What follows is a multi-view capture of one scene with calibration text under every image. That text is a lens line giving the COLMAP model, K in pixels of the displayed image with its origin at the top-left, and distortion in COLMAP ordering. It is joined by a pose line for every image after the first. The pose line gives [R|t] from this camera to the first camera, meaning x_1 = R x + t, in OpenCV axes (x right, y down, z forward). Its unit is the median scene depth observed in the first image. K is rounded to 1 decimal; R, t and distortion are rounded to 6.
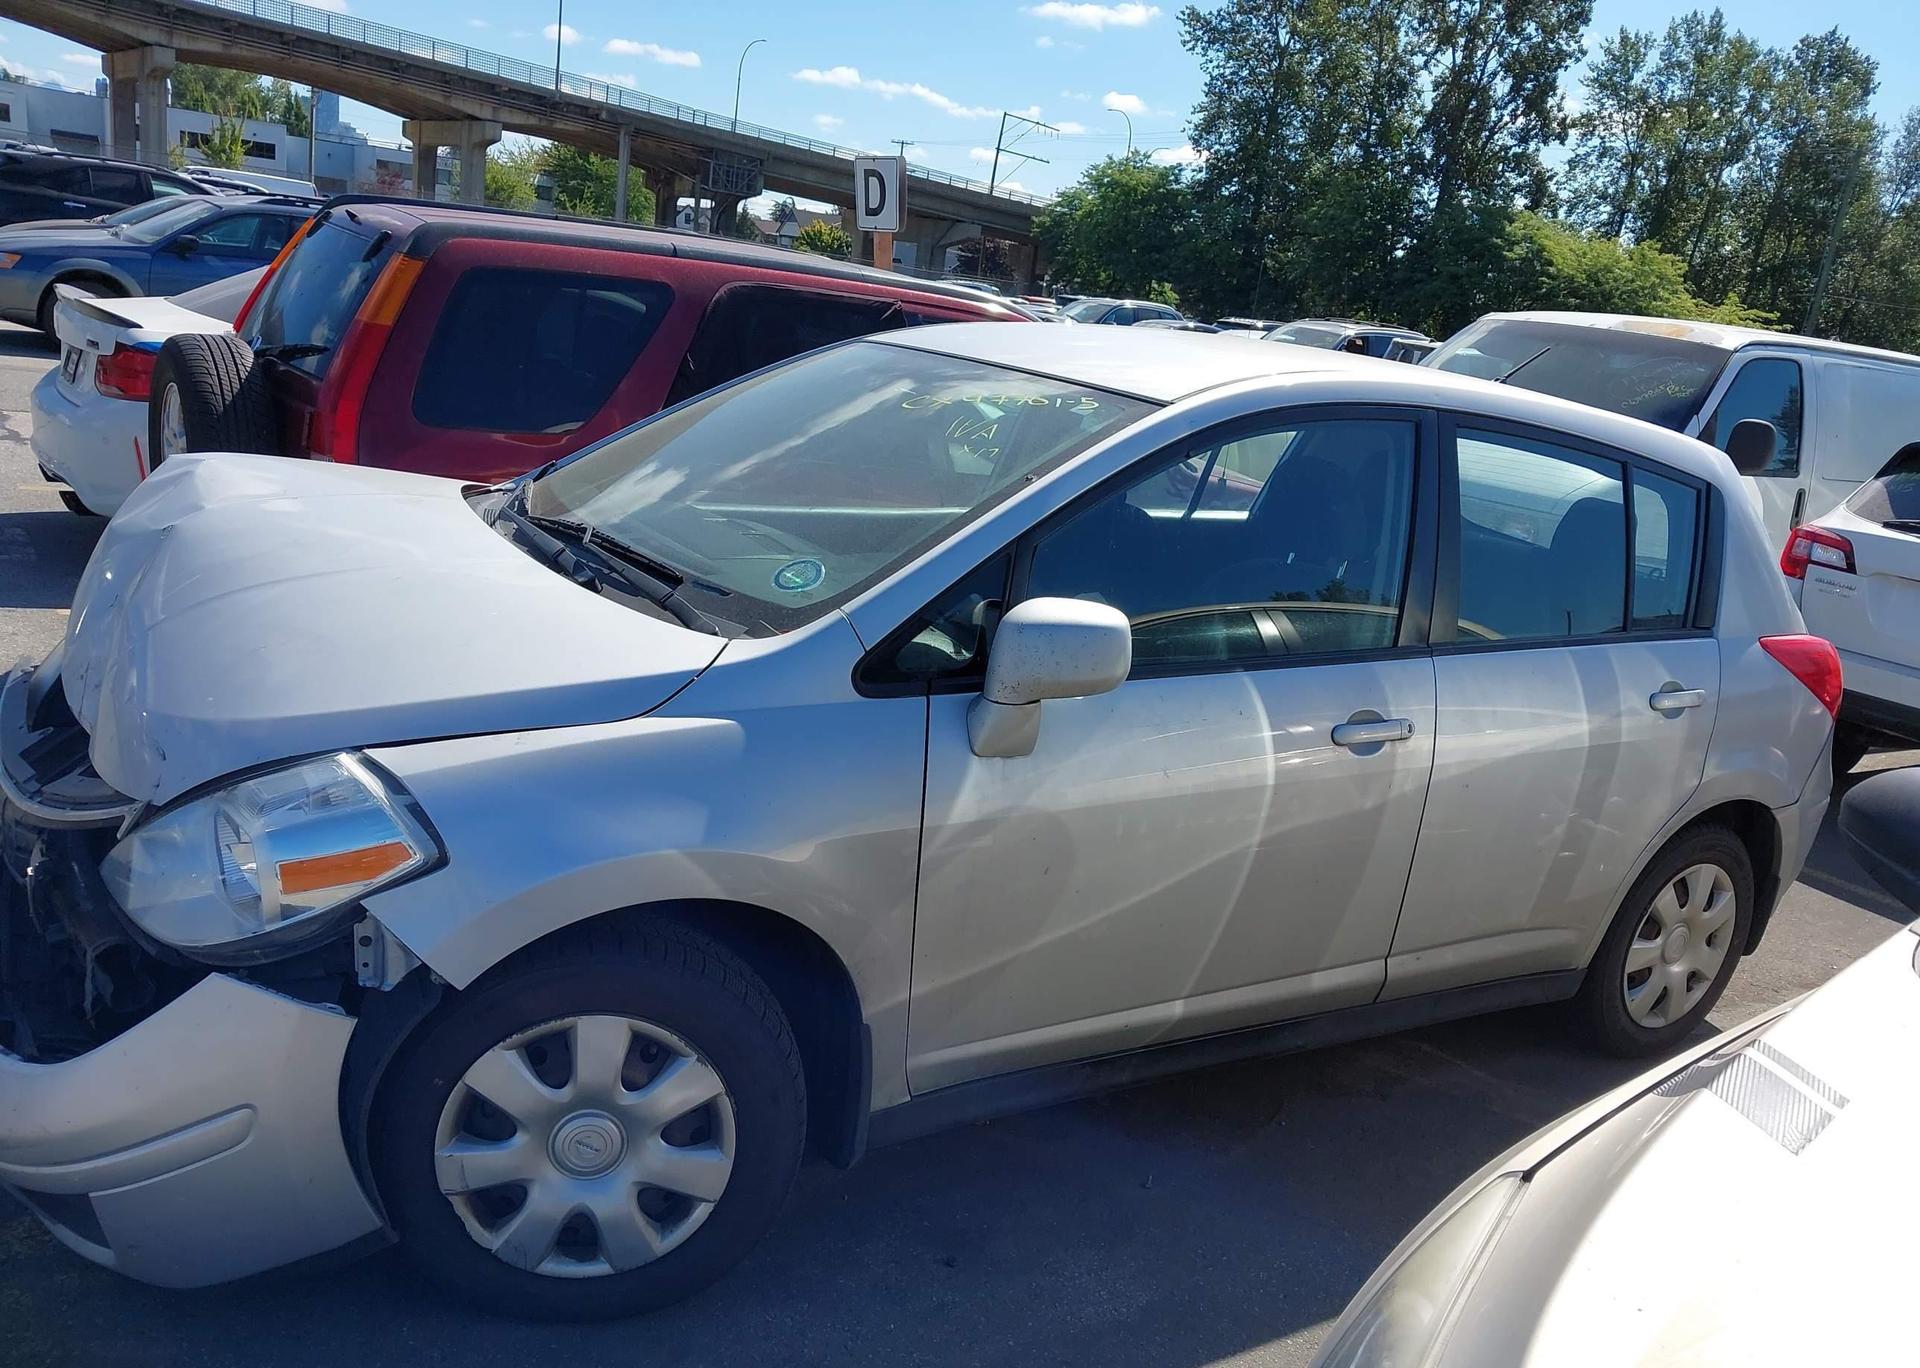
lens RADIAL K [[1605.3, 0, 951.8], [0, 1605.3, 672.6], [0, 0, 1]] dist [0.019987, -0.004705]
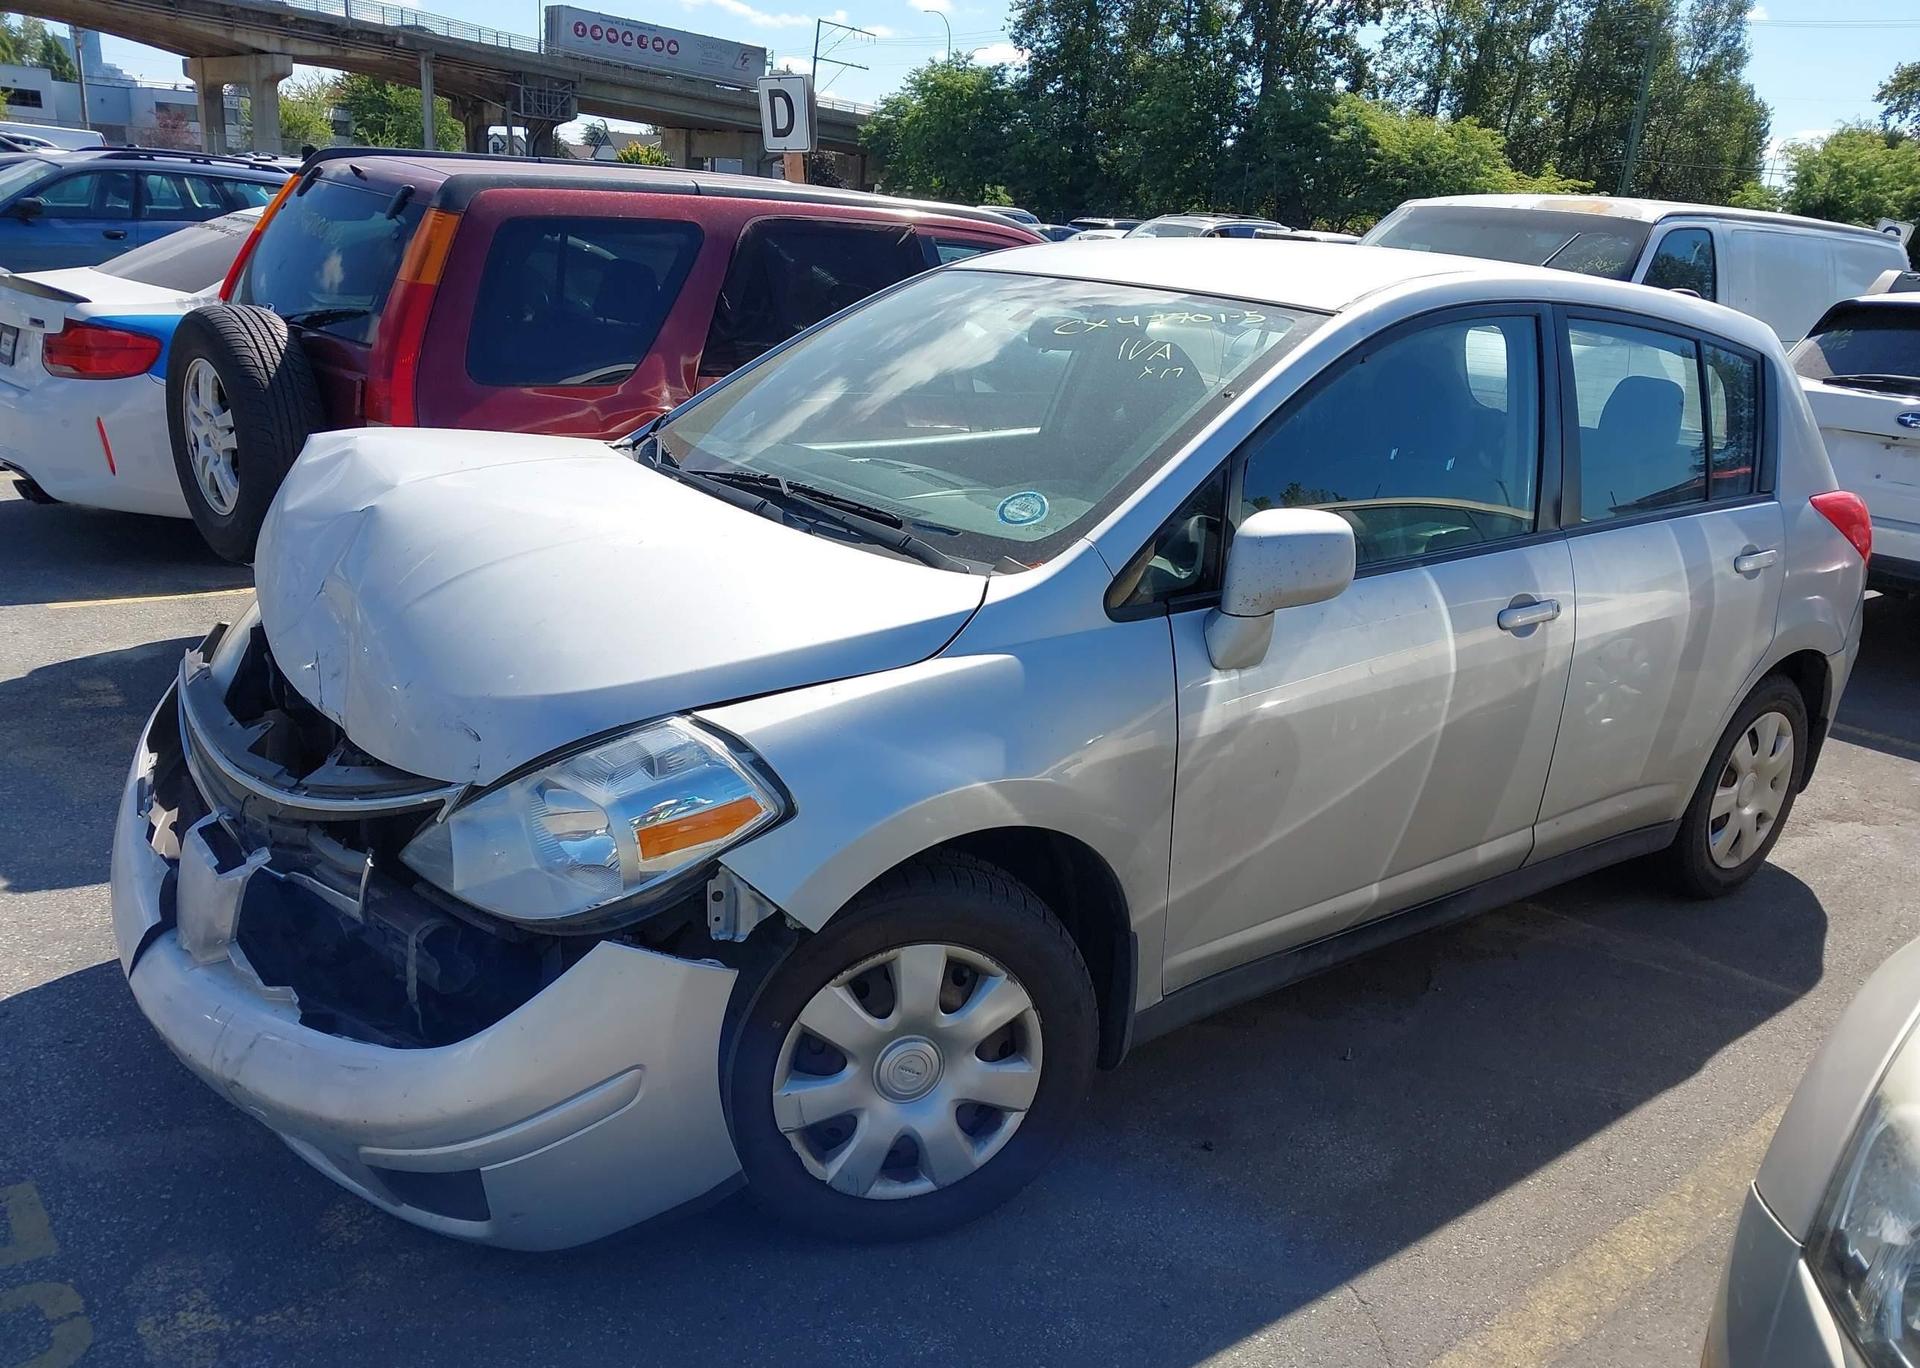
lens RADIAL K [[1605.3, 0, 954.3], [0, 1605.3, 681.5], [0, 0, 1]] dist [0.019987, -0.004705]
pose [[0.992271, -0.086702, 0.088770, -0.185444], [0.081506, 0.994830, 0.060581, -0.012622], [-0.093563, -0.052878, 0.994208, -0.016900]]
